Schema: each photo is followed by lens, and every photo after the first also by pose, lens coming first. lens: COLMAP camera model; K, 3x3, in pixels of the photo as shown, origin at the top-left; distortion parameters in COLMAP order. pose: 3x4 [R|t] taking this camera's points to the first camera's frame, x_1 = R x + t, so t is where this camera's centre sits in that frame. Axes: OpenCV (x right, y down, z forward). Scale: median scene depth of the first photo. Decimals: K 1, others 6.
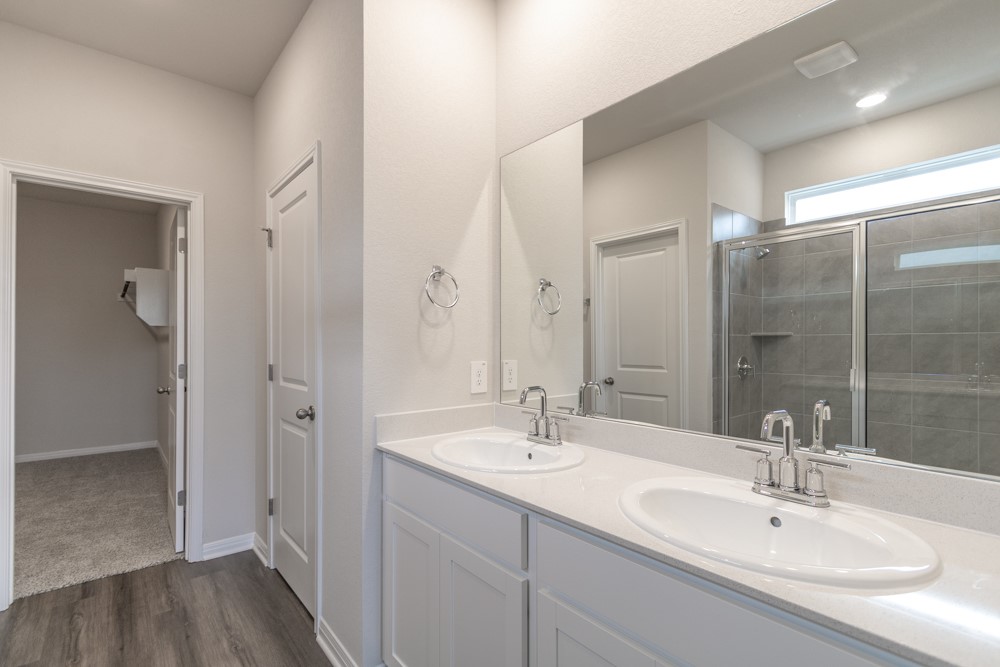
lens RADIAL K [[471.9, 0, 497.5], [0, 471.9, 338.1], [0, 0, 1]] dist [0.005886, 0.000622]
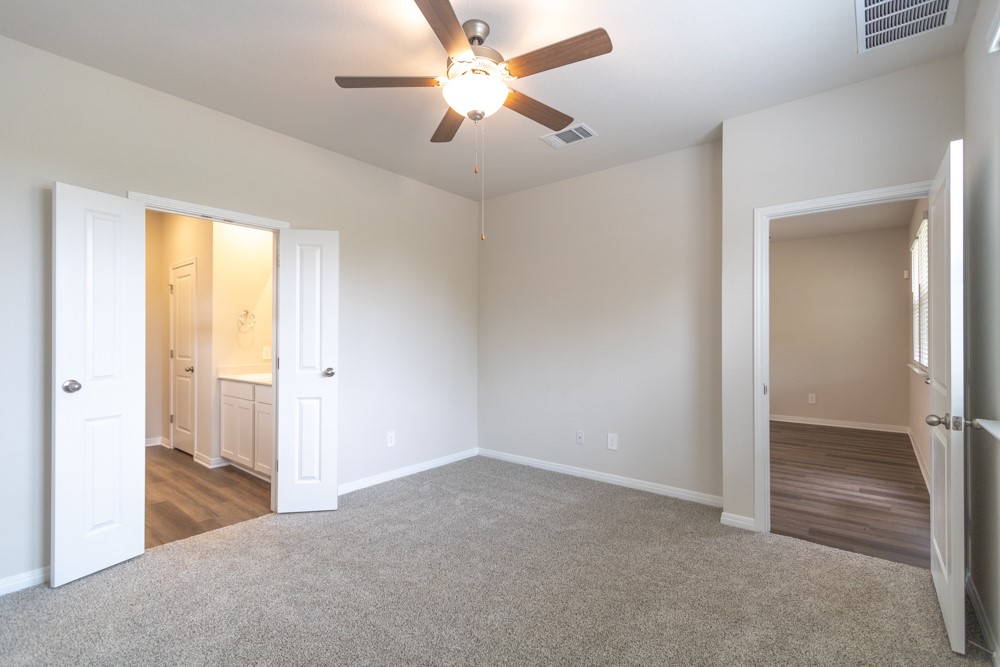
lens RADIAL K [[471.9, 0, 504.5], [0, 471.9, 337.6], [0, 0, 1]] dist [0.005886, 0.000622]
pose [[0.982028, 0.004658, 0.188679, 0.633362], [-0.004353, 0.999988, -0.002029, -0.000399], [-0.188686, 0.001171, 0.982037, -1.481470]]
